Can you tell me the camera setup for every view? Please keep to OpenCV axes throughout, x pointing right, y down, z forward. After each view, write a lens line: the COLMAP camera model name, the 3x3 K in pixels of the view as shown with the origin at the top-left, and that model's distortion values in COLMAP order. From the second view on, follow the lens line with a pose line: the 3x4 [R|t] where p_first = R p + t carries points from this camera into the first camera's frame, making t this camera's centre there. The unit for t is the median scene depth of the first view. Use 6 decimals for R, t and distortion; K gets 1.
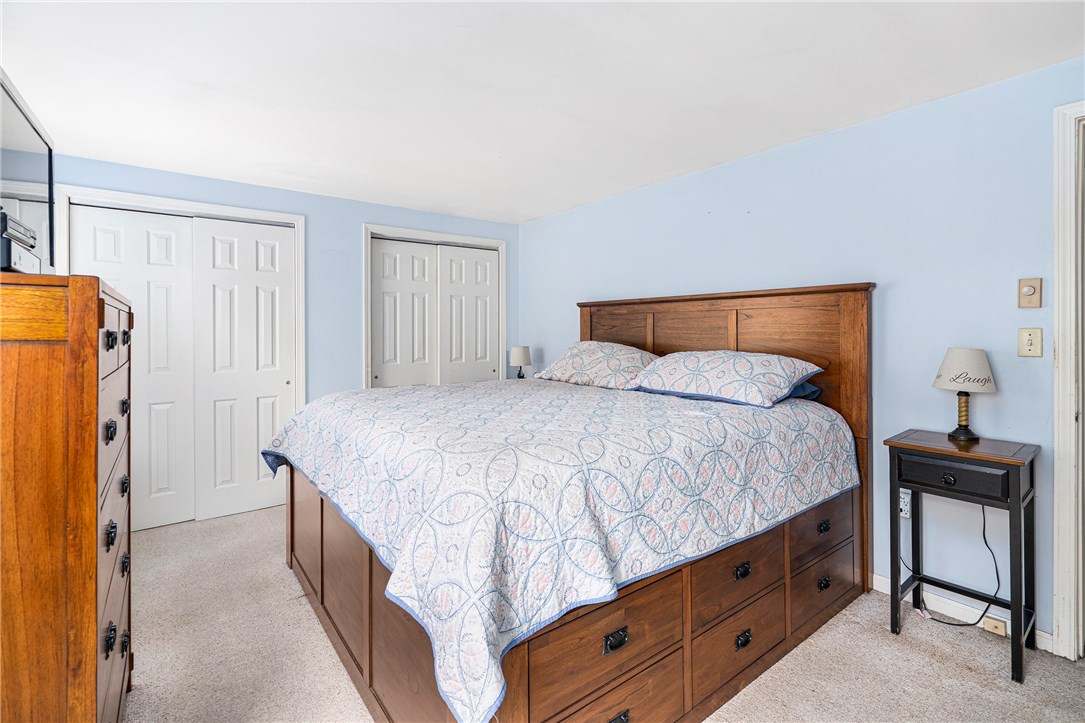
lens RADIAL K [[501.4, 0, 529.4], [0, 501.4, 335.1], [0, 0, 1]] dist [-0.005808, 0.001655]
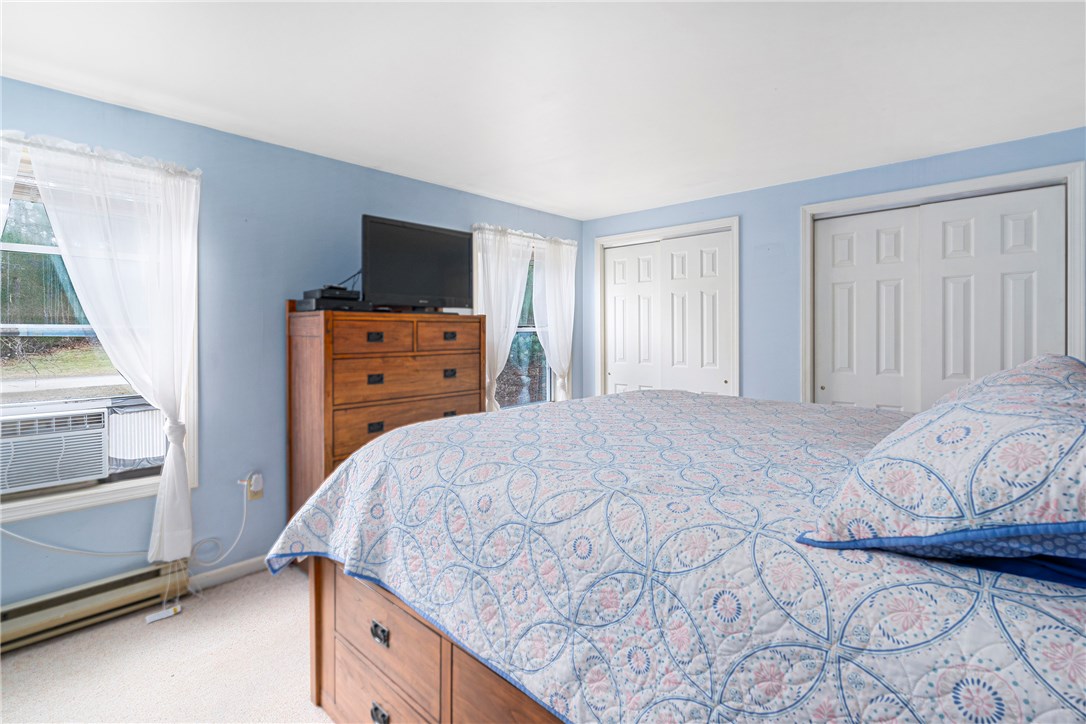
lens RADIAL K [[501.8, 0, 529.9], [0, 501.8, 335.6], [0, 0, 1]] dist [-0.005808, 0.001655]
pose [[0.175884, 0.009866, -0.984361, 0.498456], [-0.008037, 0.999931, 0.008586, -0.006357], [0.984378, 0.006402, 0.175951, 0.450776]]
